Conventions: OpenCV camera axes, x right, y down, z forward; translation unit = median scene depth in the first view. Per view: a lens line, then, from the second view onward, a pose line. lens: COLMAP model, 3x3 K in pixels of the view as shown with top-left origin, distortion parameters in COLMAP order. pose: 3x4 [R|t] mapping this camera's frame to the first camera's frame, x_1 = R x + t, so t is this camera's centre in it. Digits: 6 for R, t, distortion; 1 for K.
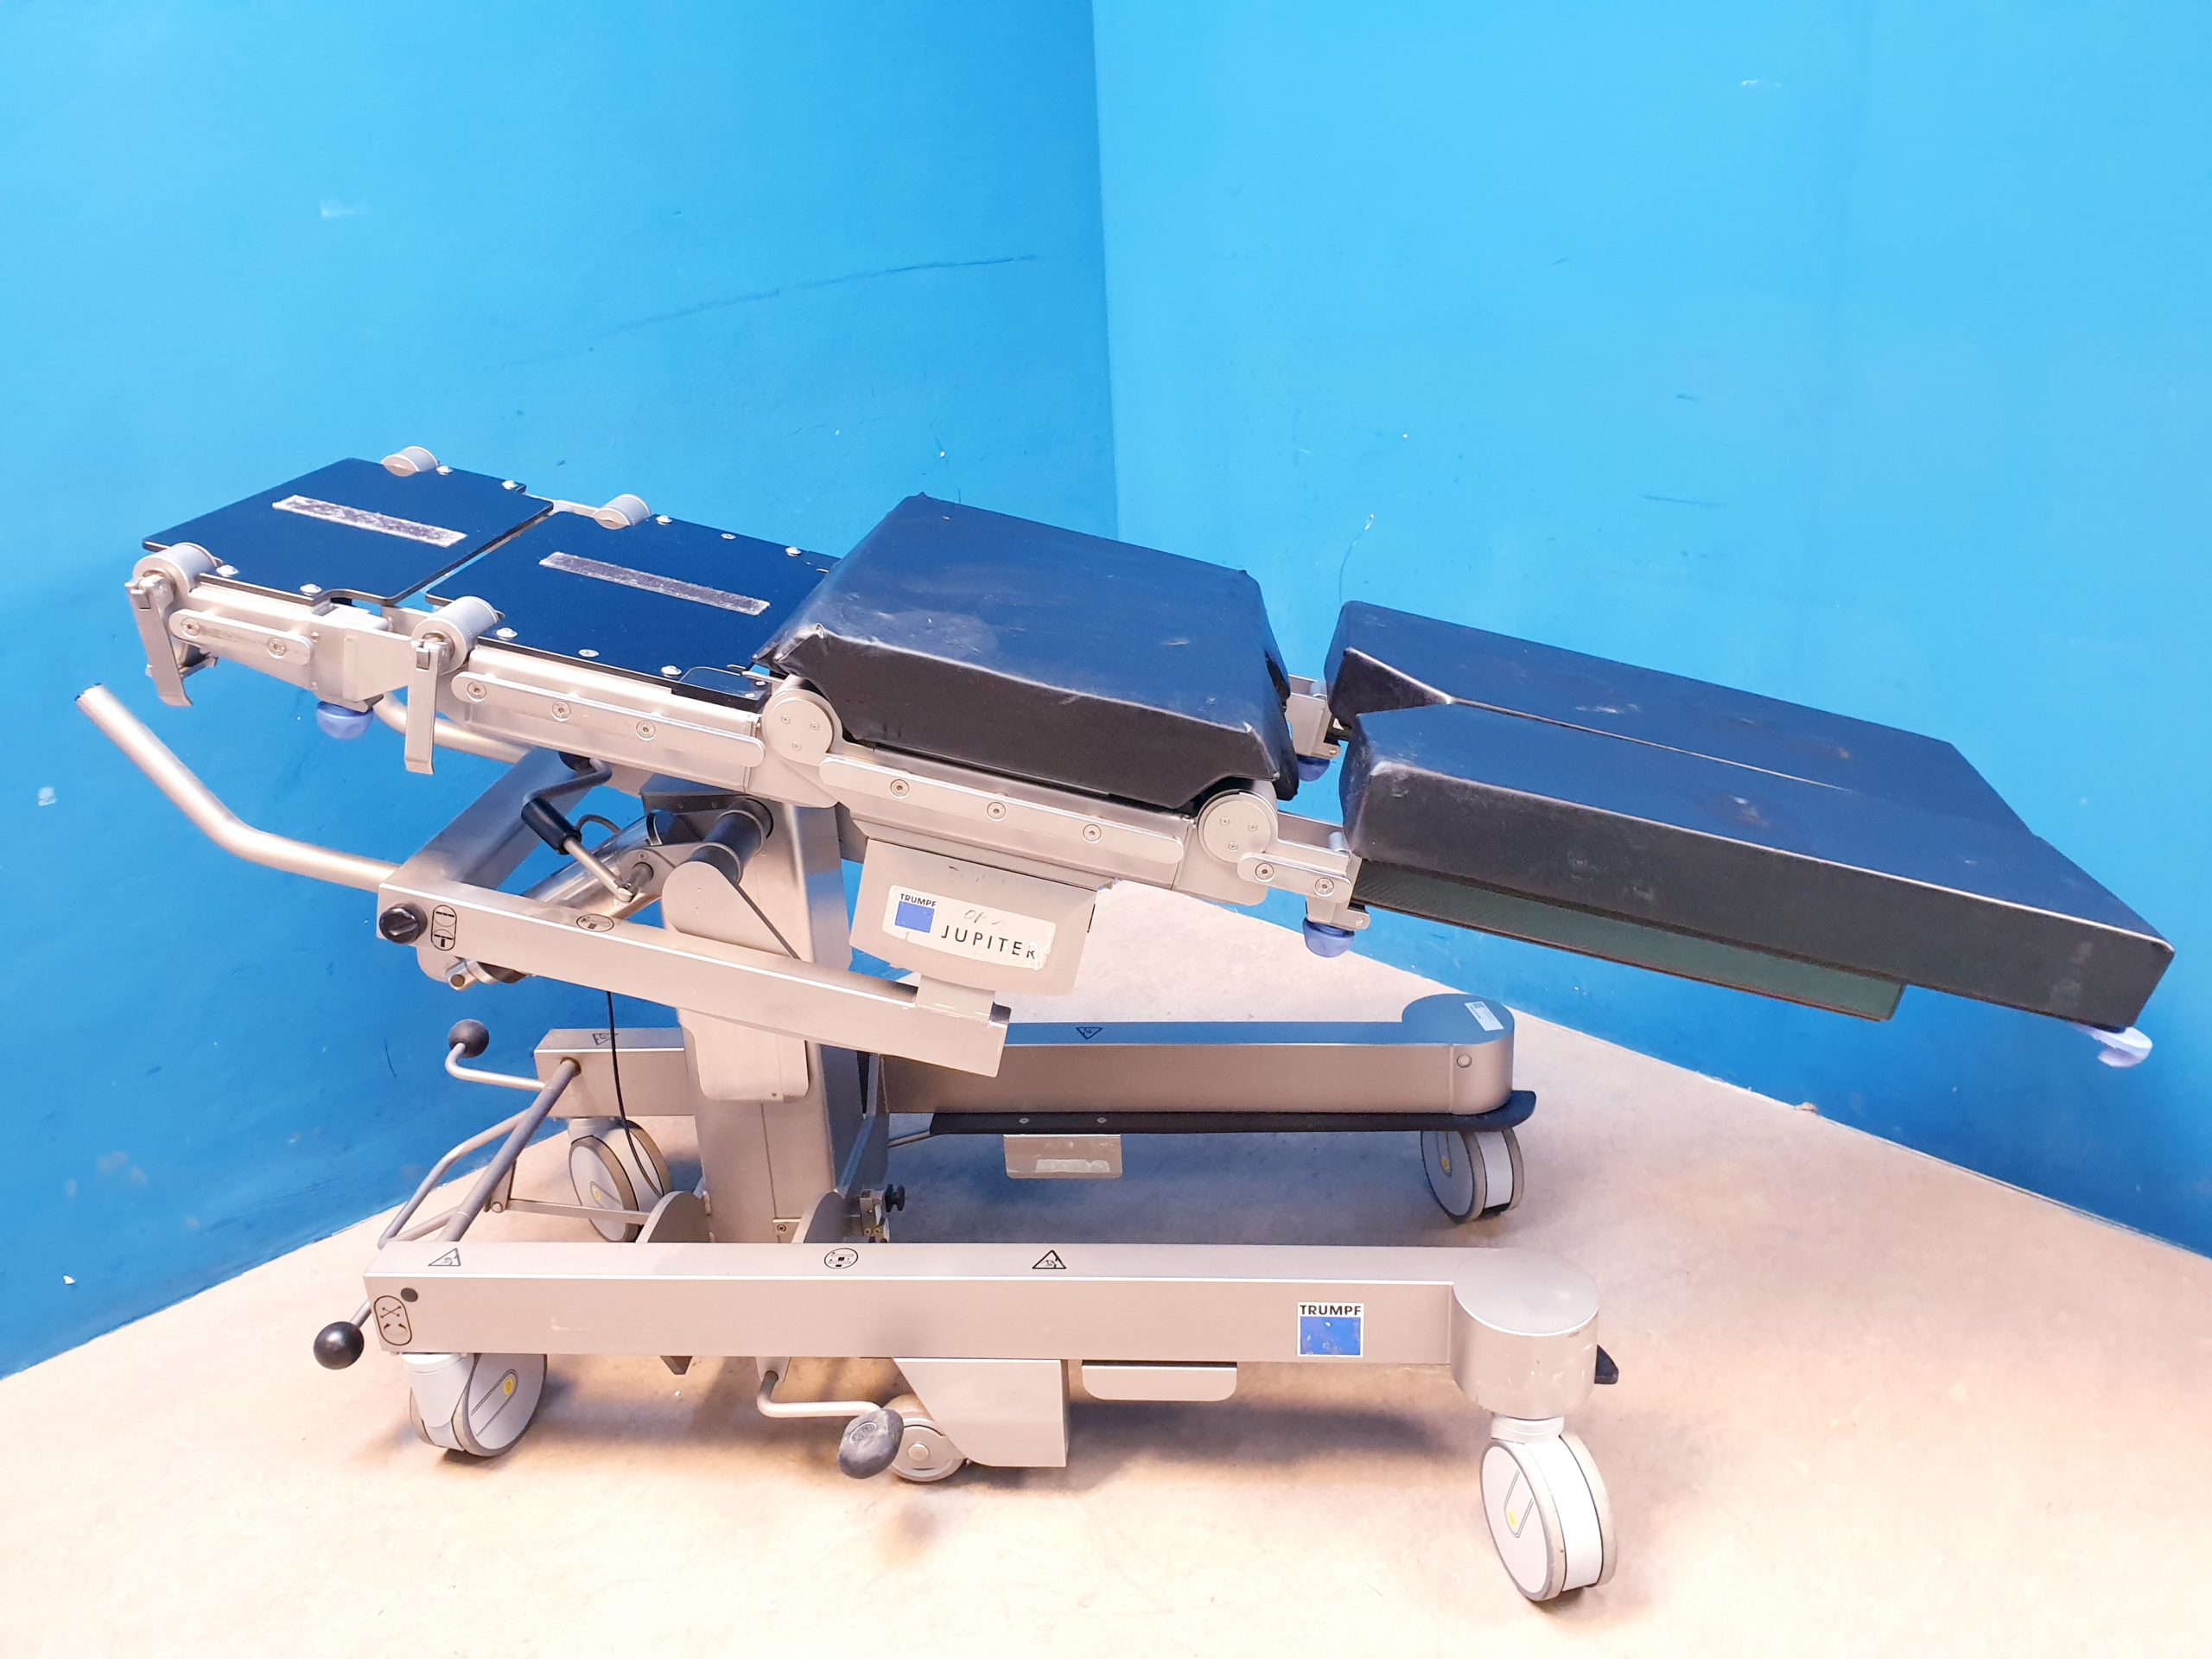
lens RADIAL K [[1738.1, 0, 1105.4], [0, 1738.1, 825.0], [0, 0, 1]] dist [-0.015335, 0.043578]
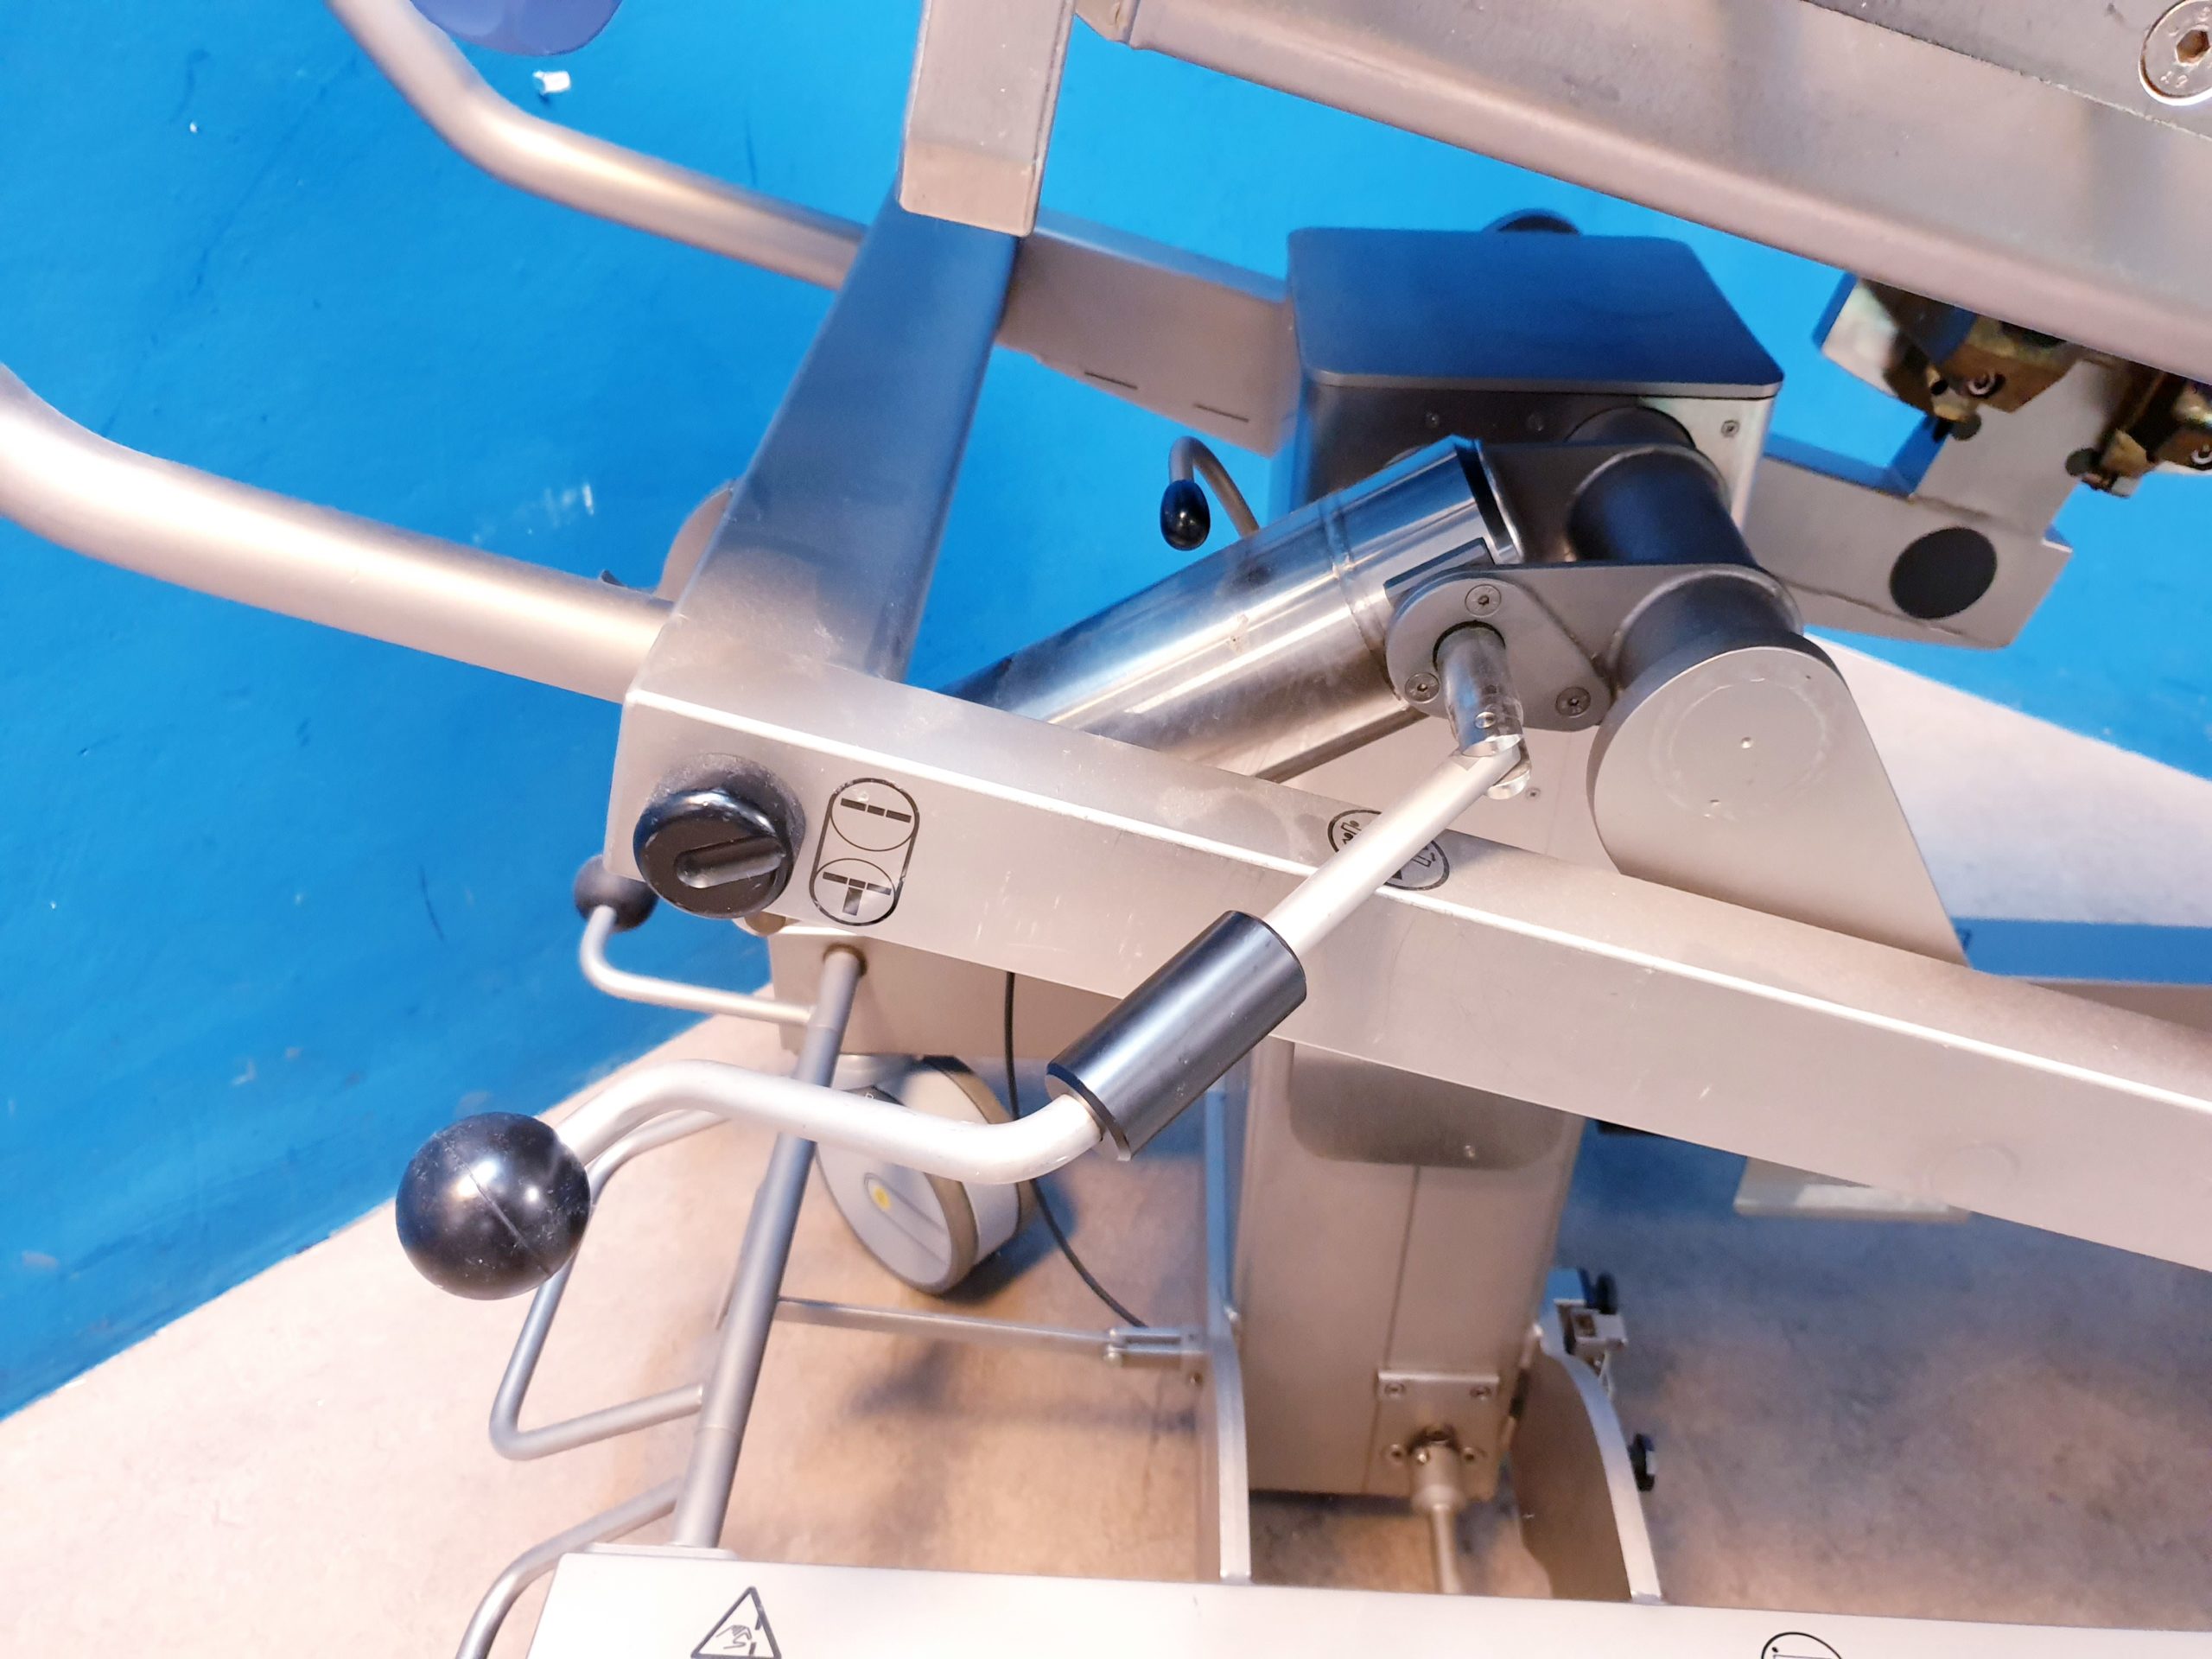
lens RADIAL K [[1738.1, 0, 1111.1], [0, 1738.1, 842.9], [0, 0, 1]] dist [-0.015335, 0.043578]
pose [[0.997153, 0.032407, 0.068089, -0.302136], [-0.047536, 0.971081, 0.233971, -0.006824], [-0.058538, -0.236541, 0.969856, 0.614032]]
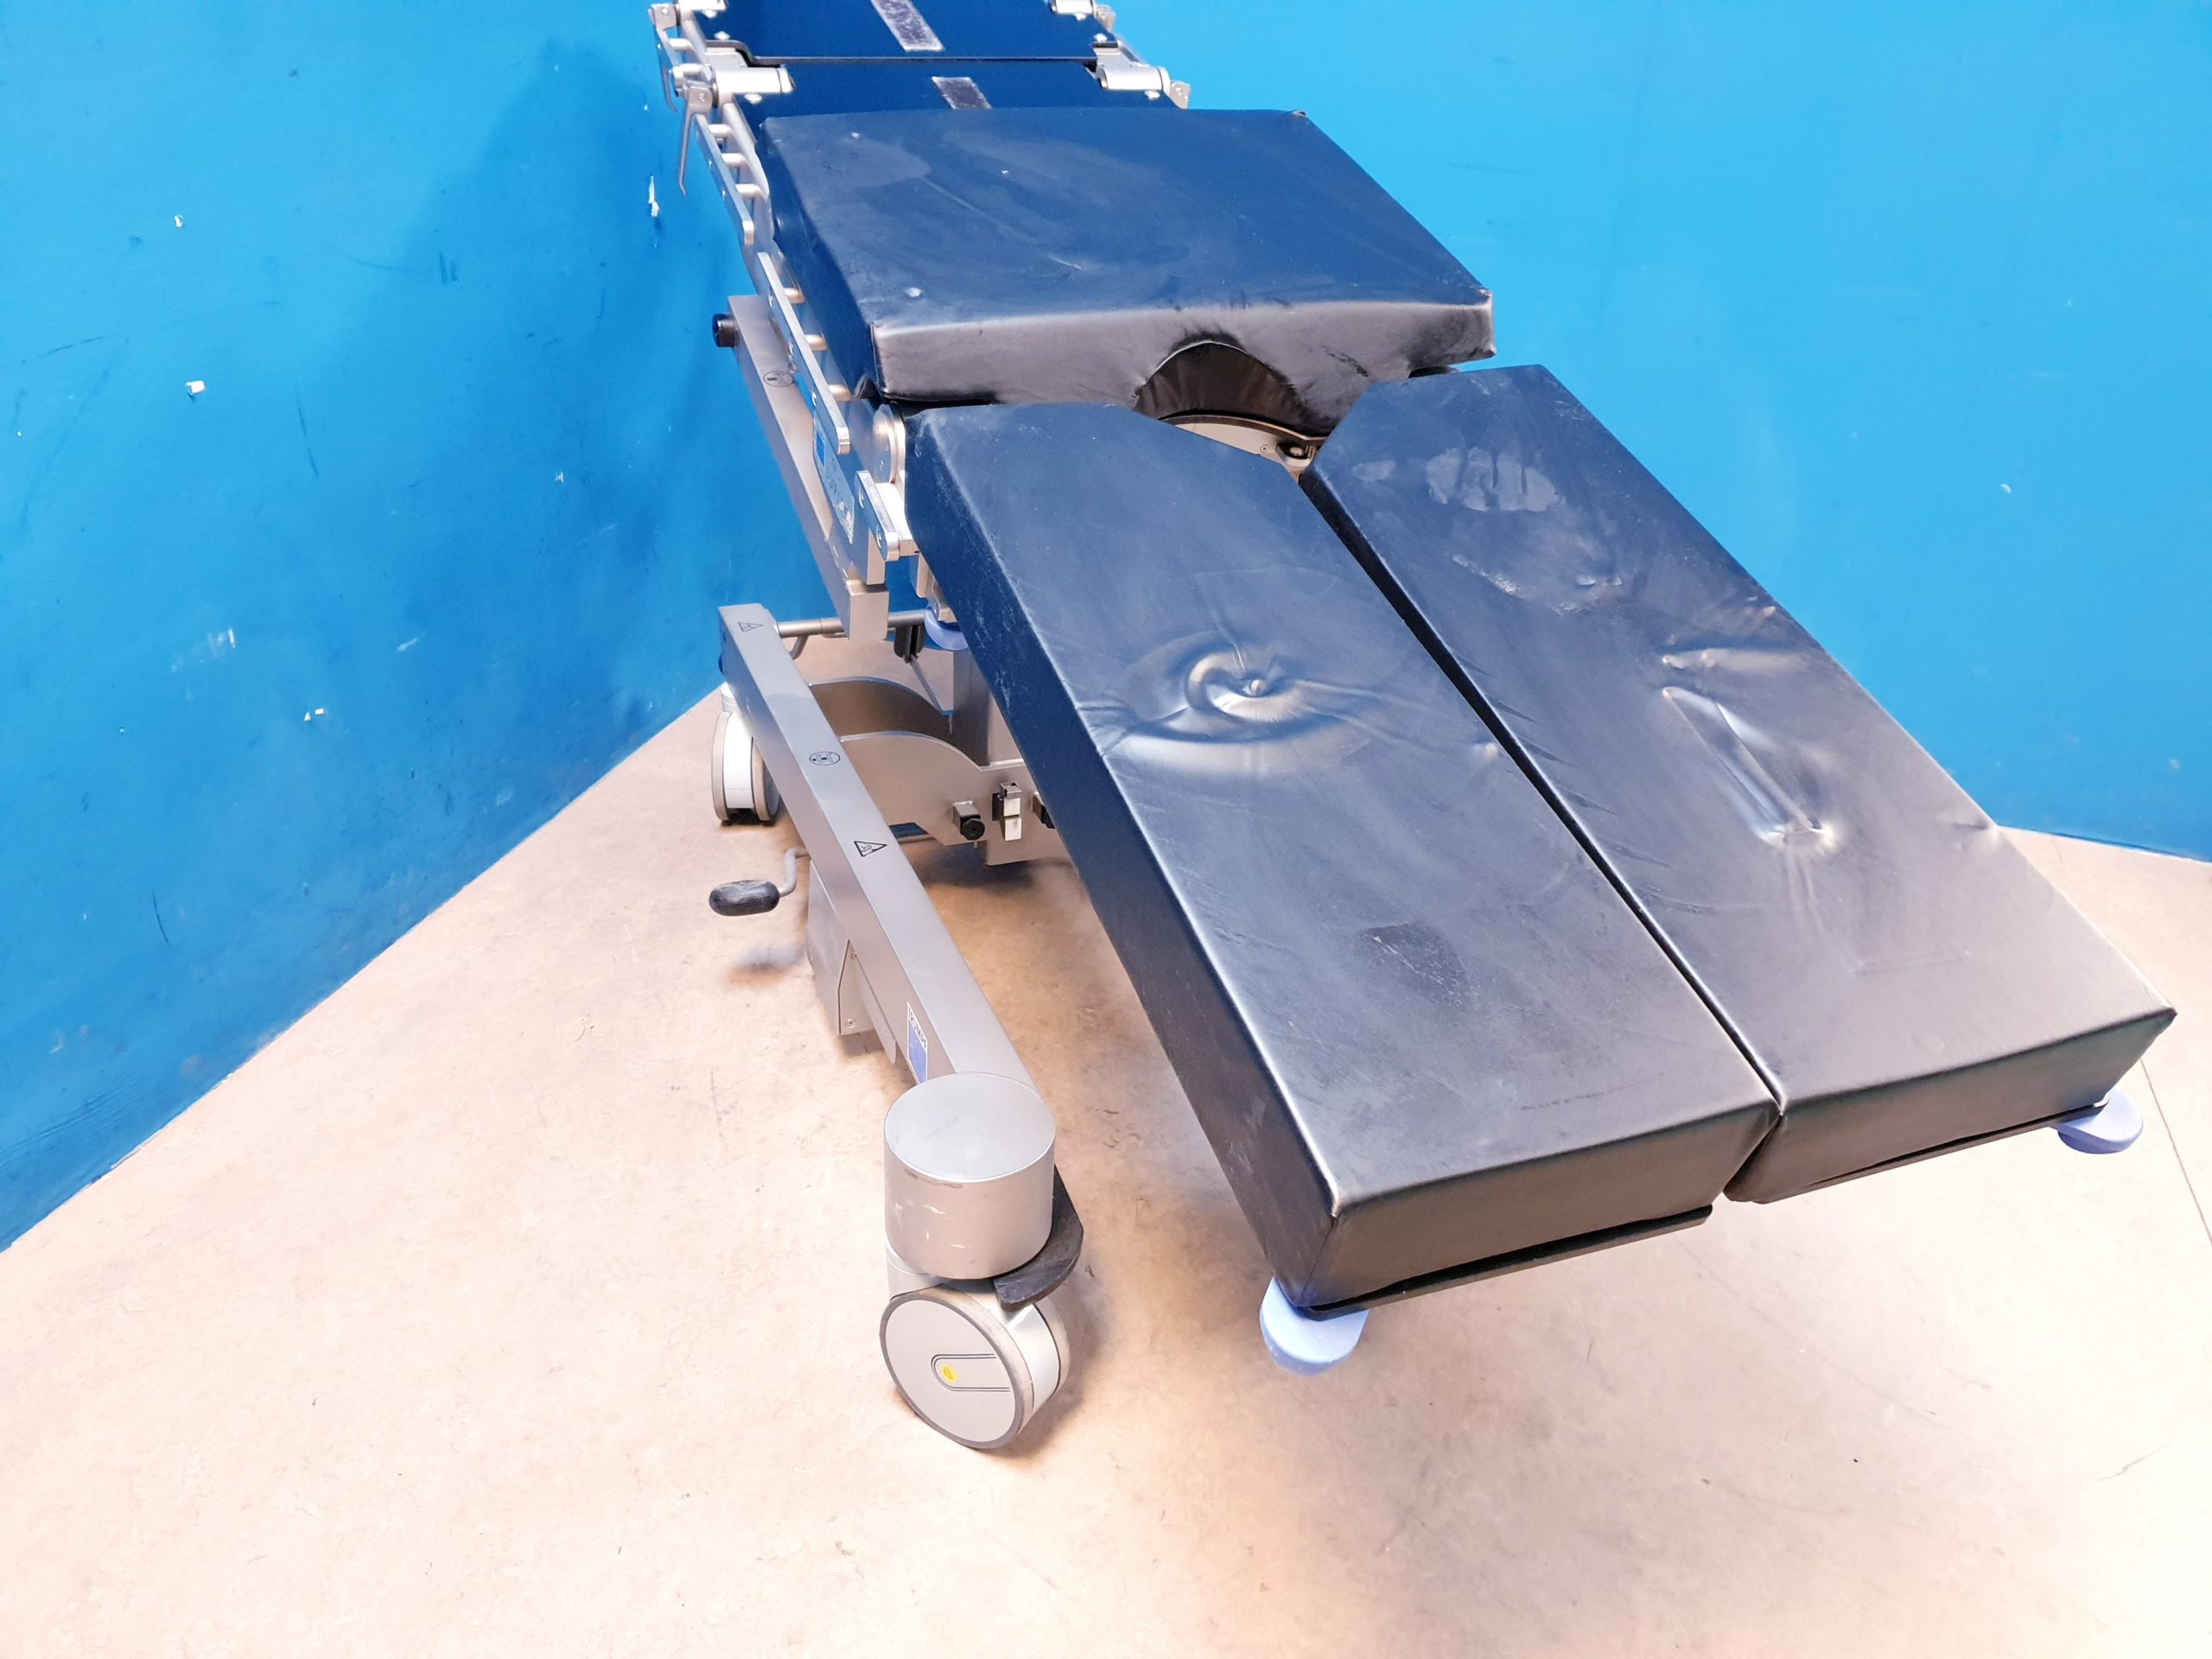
lens RADIAL K [[1738.1, 0, 1086.1], [0, 1738.1, 831.9], [0, 0, 1]] dist [-0.015335, 0.043578]
pose [[0.879219, -0.148125, 0.452806, -0.467542], [0.093141, 0.985541, 0.141543, 0.037257], [-0.467225, -0.082273, 0.880302, 0.209992]]
